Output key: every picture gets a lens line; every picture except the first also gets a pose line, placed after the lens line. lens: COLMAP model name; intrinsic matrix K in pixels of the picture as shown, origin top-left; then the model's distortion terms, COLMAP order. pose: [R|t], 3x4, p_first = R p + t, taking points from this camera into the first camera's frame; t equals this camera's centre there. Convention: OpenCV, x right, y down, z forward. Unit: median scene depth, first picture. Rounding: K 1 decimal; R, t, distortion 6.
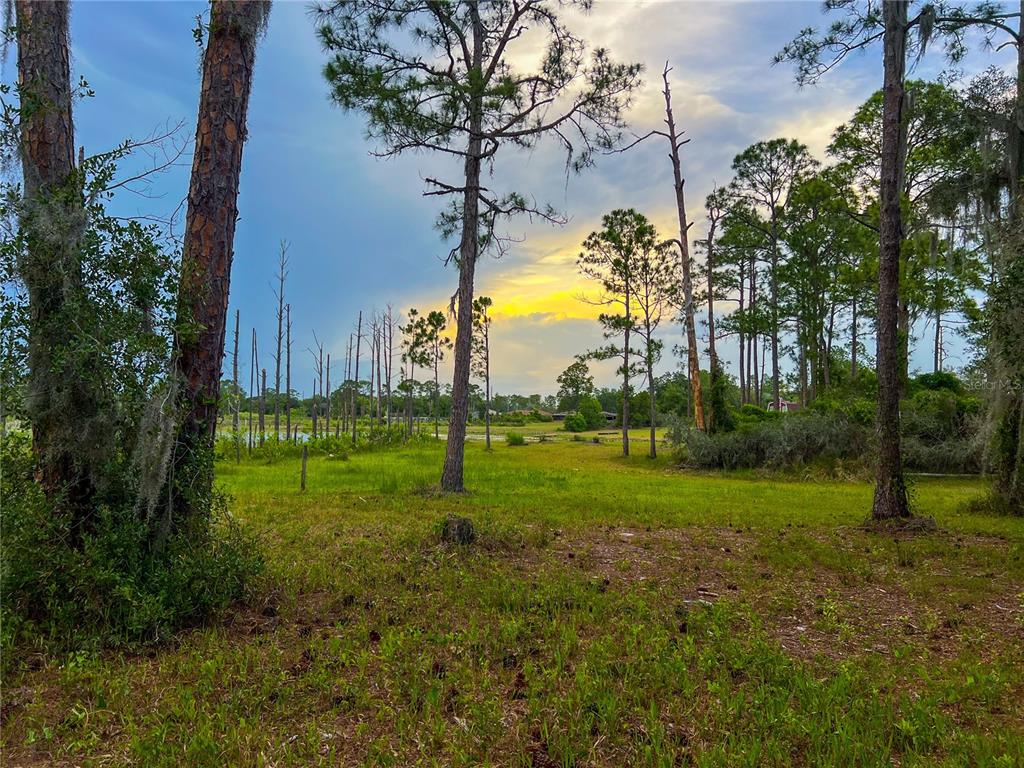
lens RADIAL K [[766.0, 0, 512.8], [0, 766.0, 393.1], [0, 0, 1]] dist [0.006951, 0.006259]
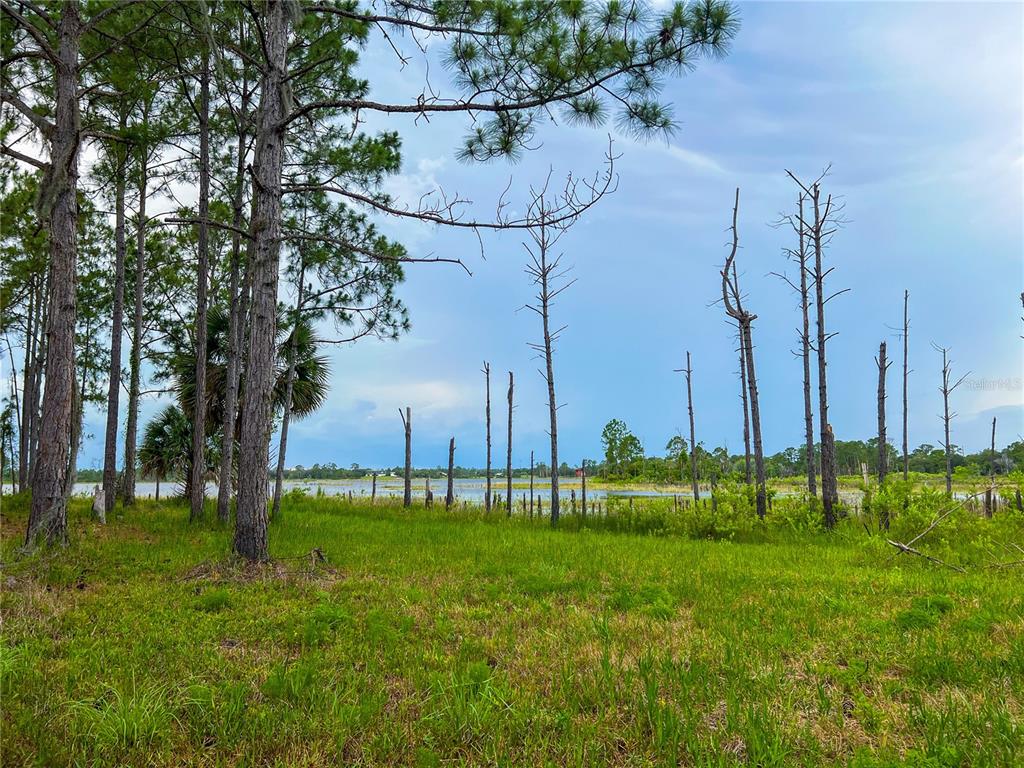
lens RADIAL K [[765.7, 0, 516.0], [0, 765.7, 391.5], [0, 0, 1]] dist [0.080459, -0.091128]
pose [[0.714078, -0.099868, -0.692907, -2.262359], [0.043189, 0.994172, -0.098781, 0.118340], [0.698733, 0.040611, 0.714229, 1.442547]]
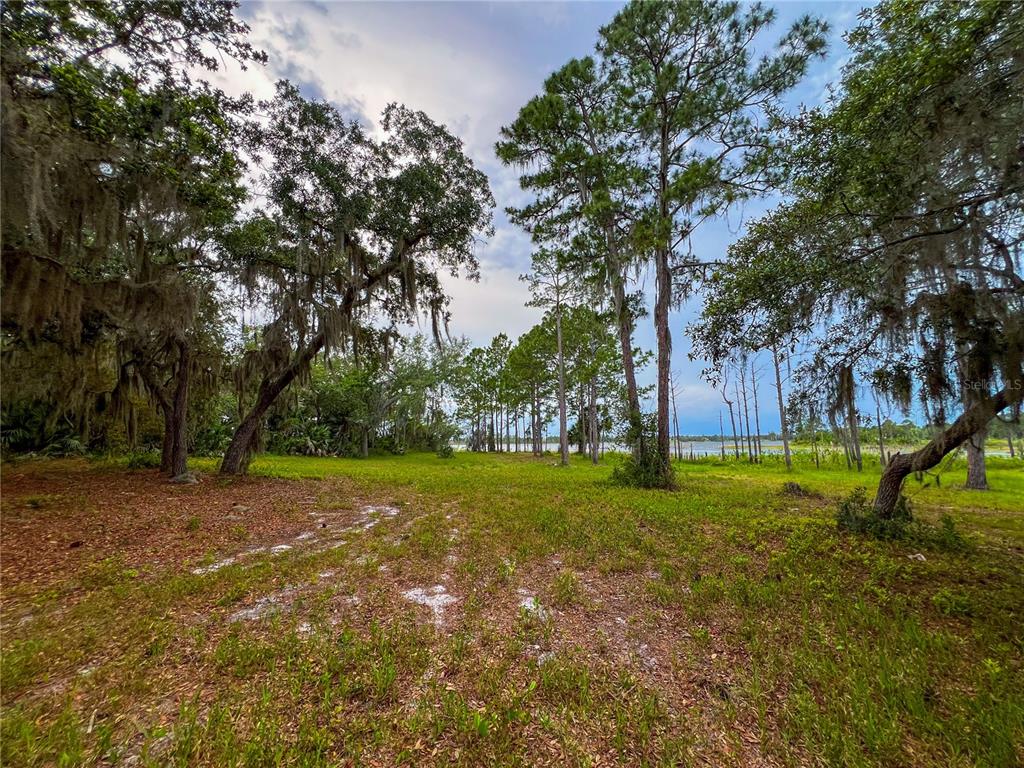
lens RADIAL K [[410.7, 0, 512.0], [0, 410.7, 384.0], [0, 0, 1]] dist [-0.001154, -0.000066]
pose [[0.255662, -0.156833, -0.953960, 1.675499], [0.047406, 0.987601, -0.149659, -0.014186], [0.965603, -0.006962, 0.259927, -0.451692]]
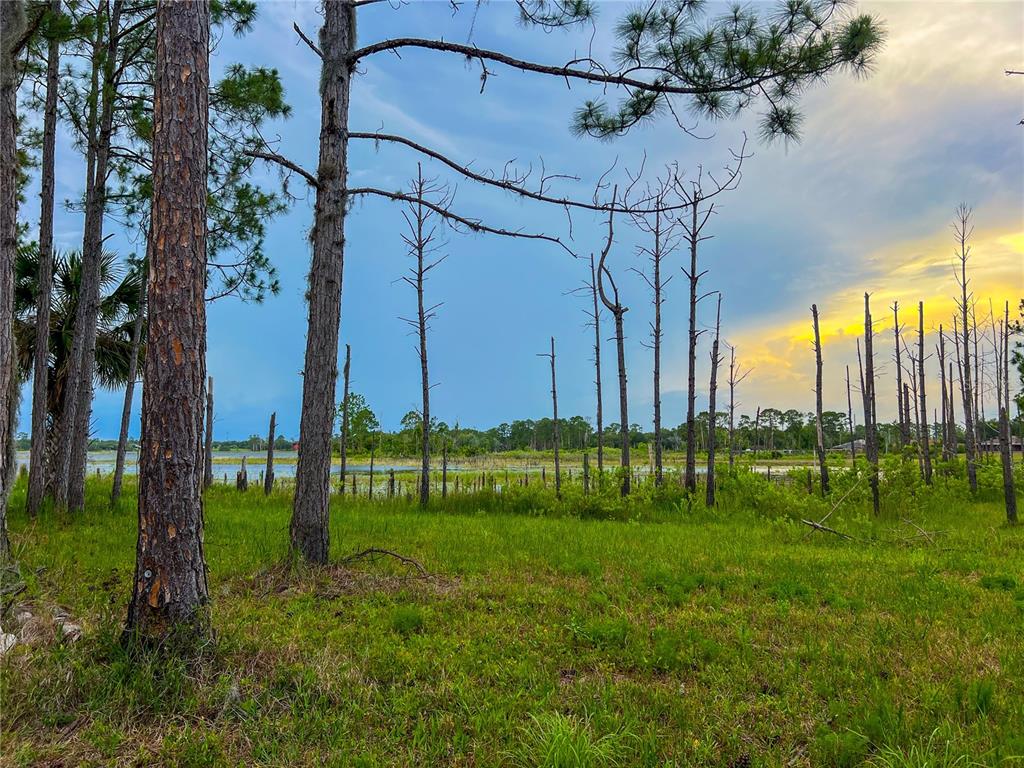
lens RADIAL K [[765.7, 0, 516.0], [0, 765.7, 391.5], [0, 0, 1]] dist [0.080459, -0.091128]
pose [[0.916765, -0.045024, -0.396881, -2.974048], [0.026630, 0.998306, -0.051738, 0.051374], [0.398538, 0.036863, 0.916411, 1.062257]]
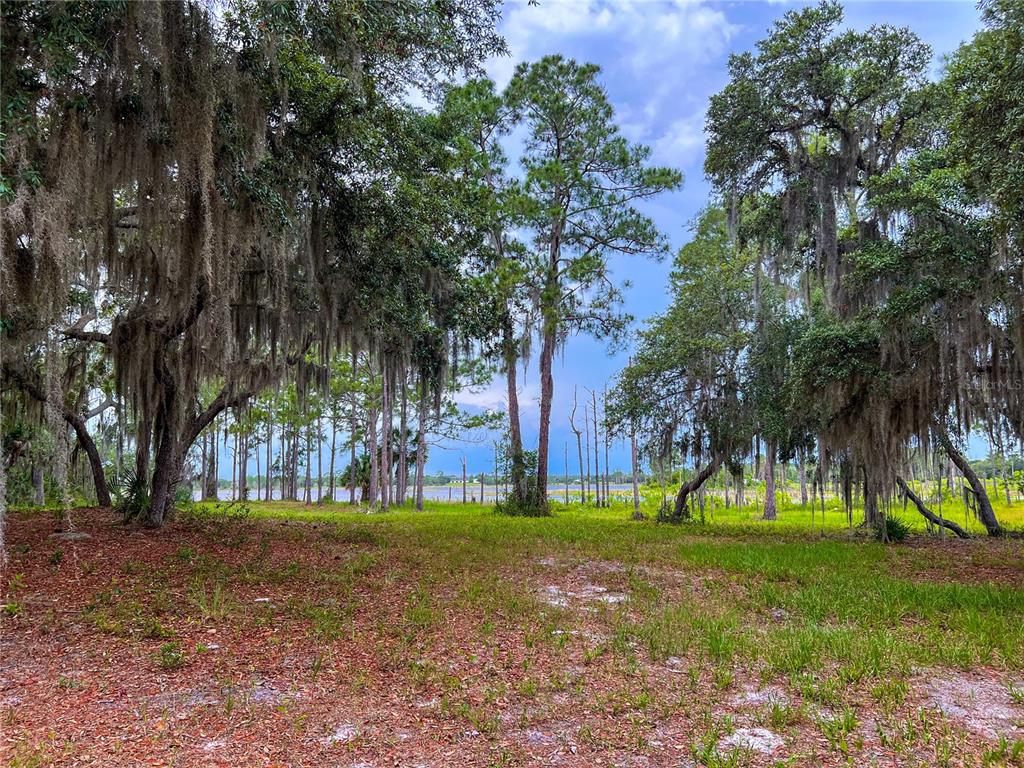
lens RADIAL K [[765.7, 0, 516.0], [0, 765.7, 391.5], [0, 0, 1]] dist [0.080459, -0.091128]
pose [[0.635043, -0.116790, -0.763597, 3.333381], [0.048288, 0.992573, -0.111654, -0.008886], [0.770966, 0.034033, 0.635966, -2.305958]]
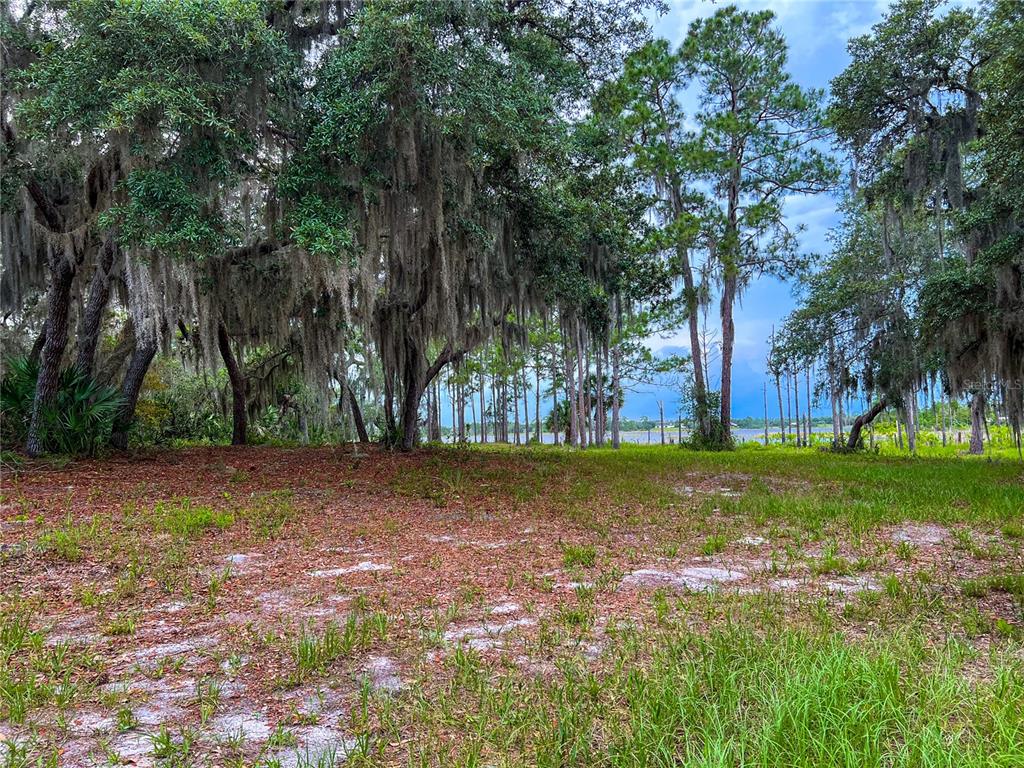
lens RADIAL K [[761.7, 0, 500.6], [0, 761.7, 395.5], [0, 0, 1]] dist [0.056953, -0.072512]
pose [[0.392077, -0.072816, -0.917046, 3.850459], [0.062915, 0.996651, -0.052238, 0.037443], [0.917779, -0.037215, 0.395345, -2.518100]]
